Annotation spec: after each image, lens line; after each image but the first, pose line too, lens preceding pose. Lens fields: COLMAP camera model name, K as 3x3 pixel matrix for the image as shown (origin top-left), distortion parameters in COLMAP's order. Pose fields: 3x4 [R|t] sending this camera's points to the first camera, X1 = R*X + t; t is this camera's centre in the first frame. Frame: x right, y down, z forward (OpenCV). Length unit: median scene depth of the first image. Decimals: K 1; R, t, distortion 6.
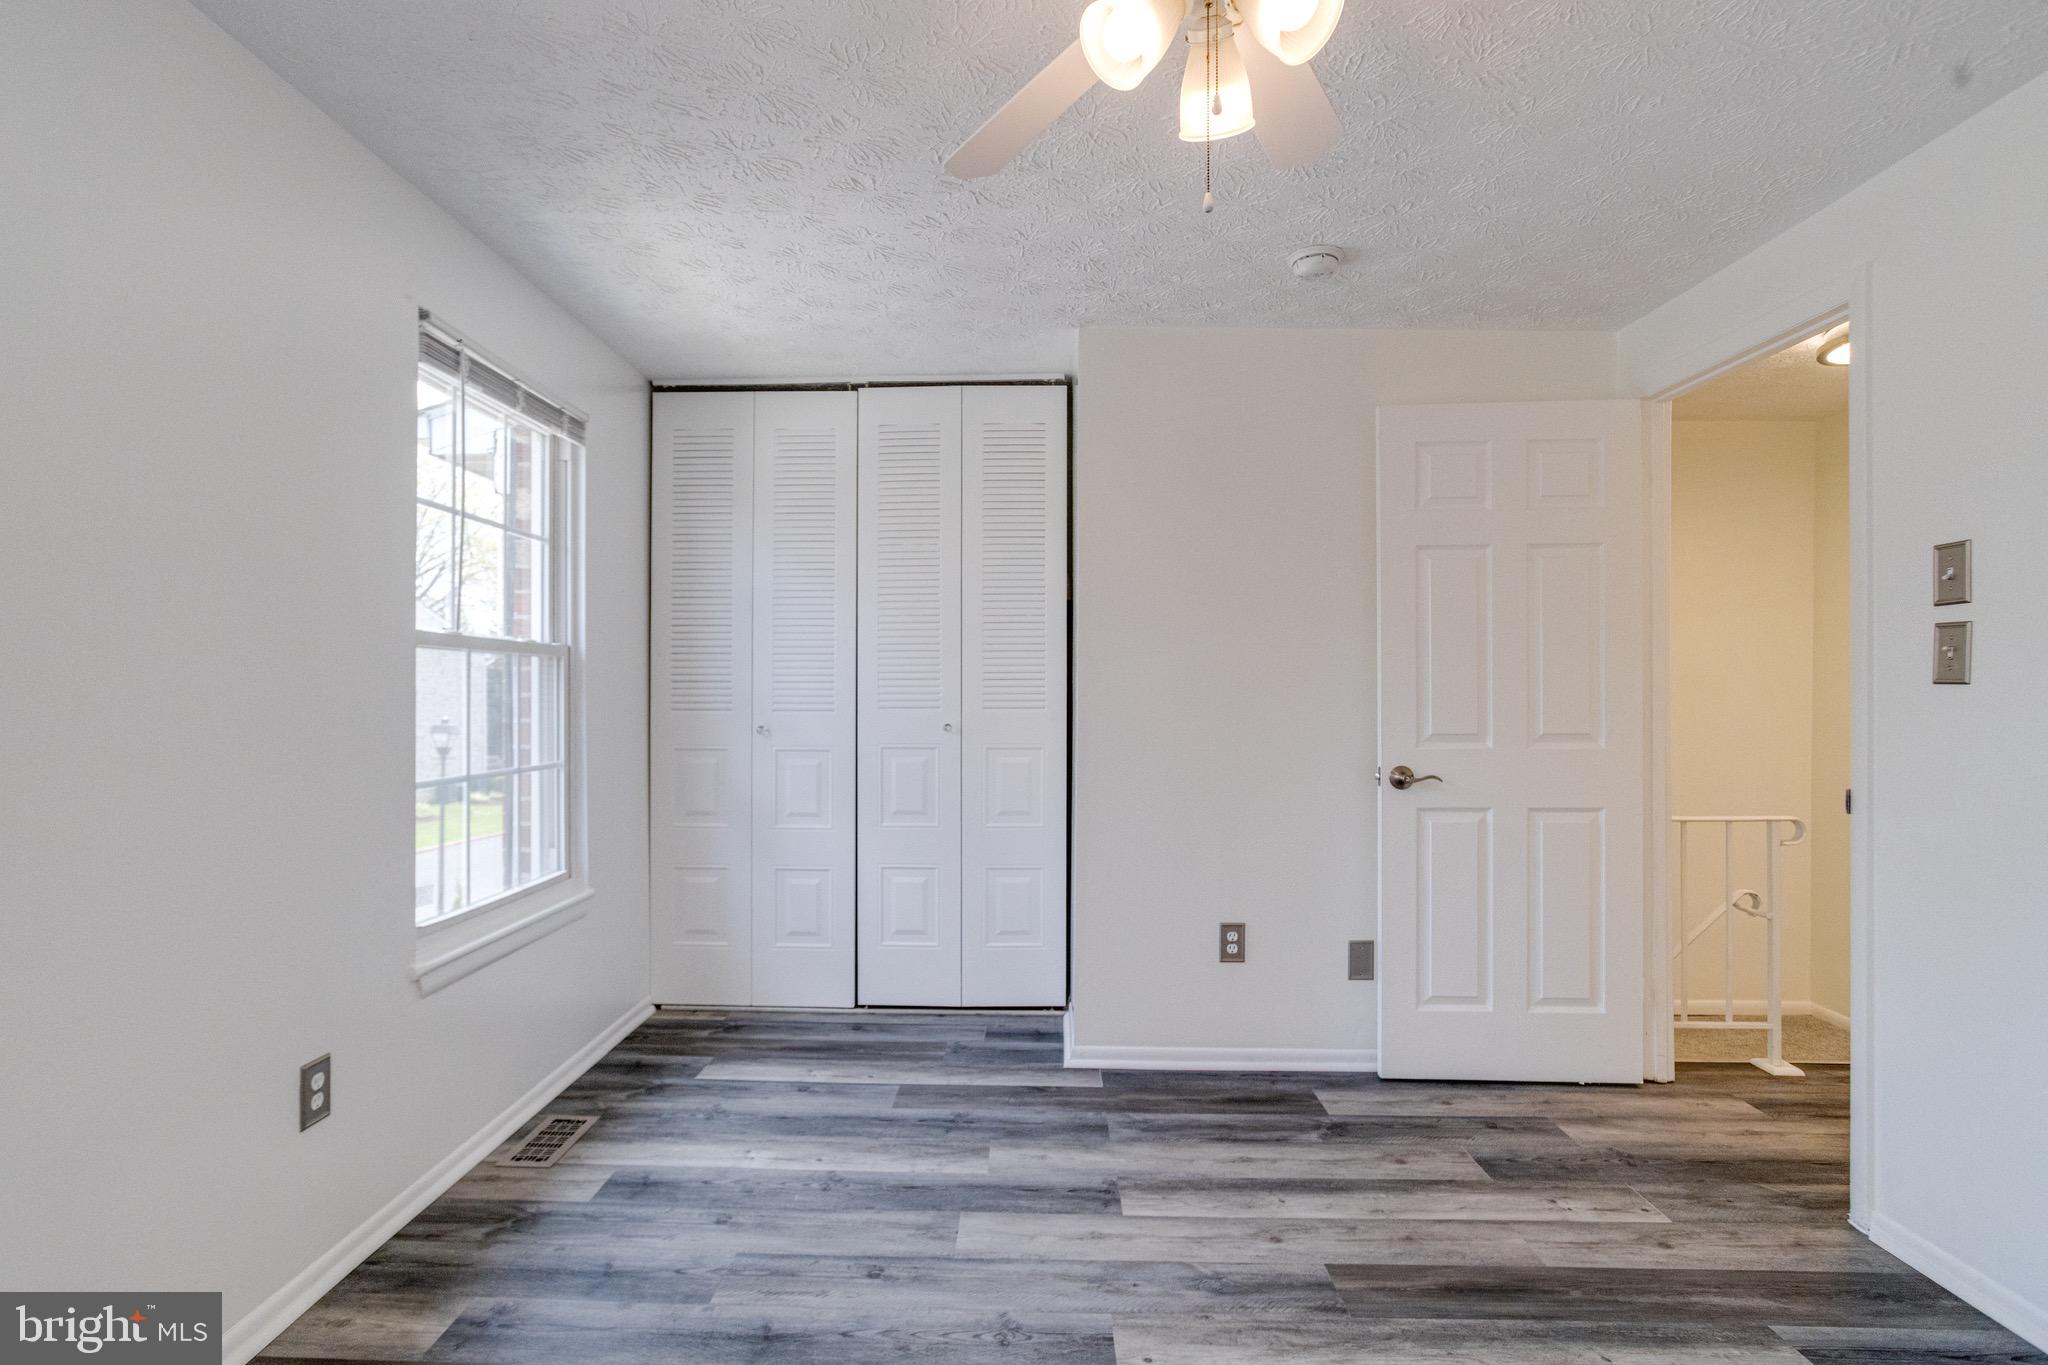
lens RADIAL K [[1007.5, 0, 1017.2], [0, 1007.5, 680.5], [0, 0, 1]] dist [-0.035173, 0.025874]
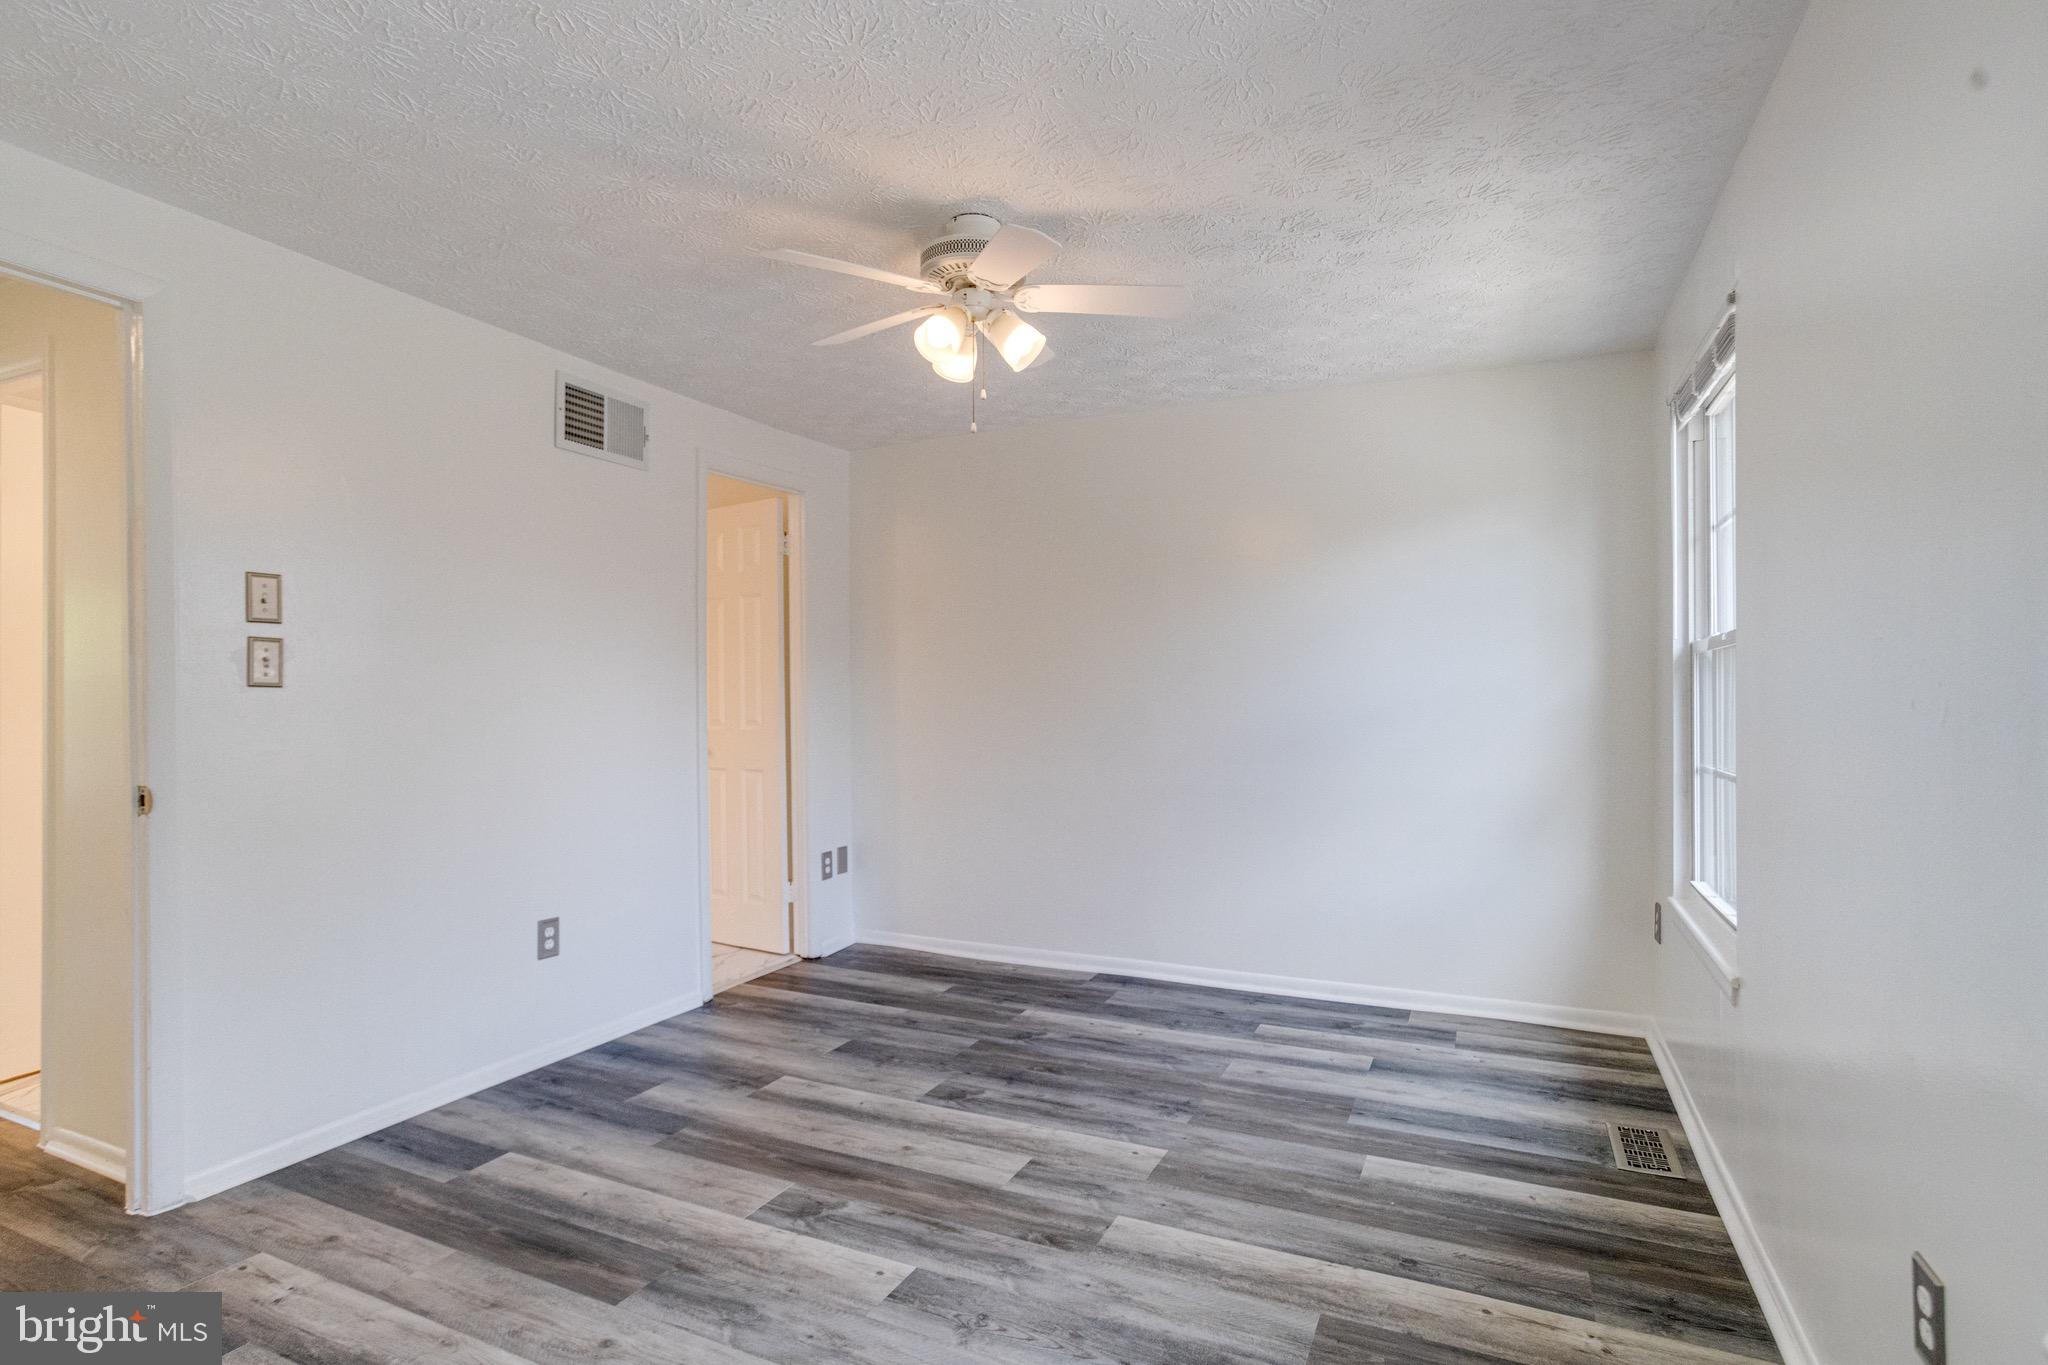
lens RADIAL K [[1000.6, 0, 1012.3], [0, 1000.6, 677.9], [0, 0, 1]] dist [-0.032698, 0.025055]
pose [[-0.906135, 0.012537, 0.422803, -0.345022], [-0.002963, 0.999348, -0.035983, 0.027194], [-0.422978, -0.033859, -0.905507, 1.382270]]
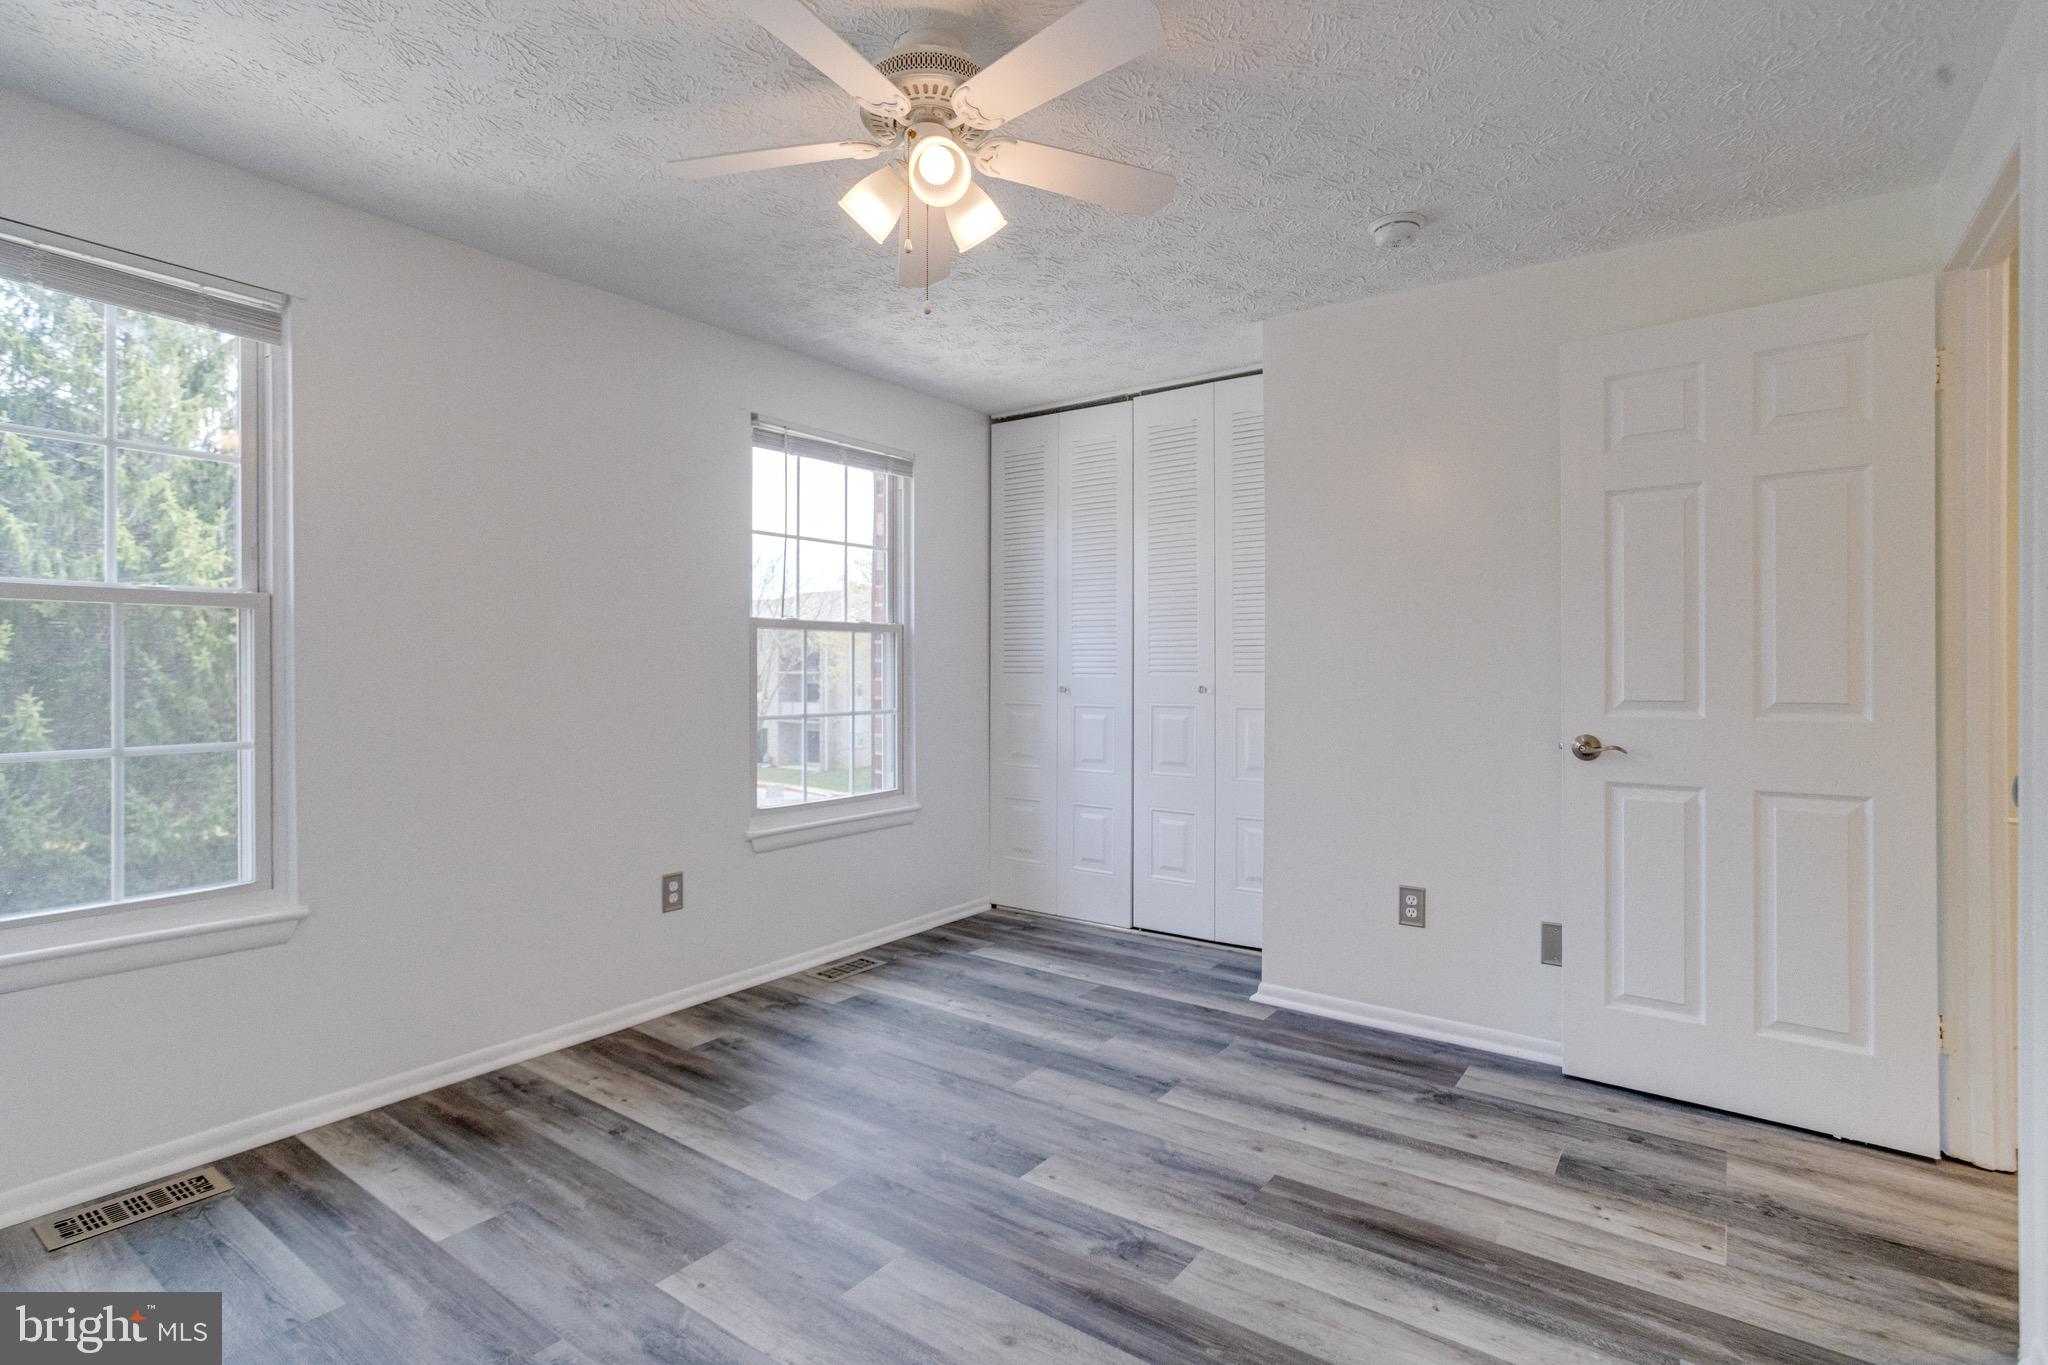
lens RADIAL K [[1011.1, 0, 1012.6], [0, 1011.1, 648.1], [0, 0, 1]] dist [-0.032446, 0.023109]
pose [[0.817498, -0.011451, -0.575817, 0.580558], [0.008861, 0.999934, -0.007304, 0.010216], [0.575863, 0.000869, 0.817546, -0.054675]]
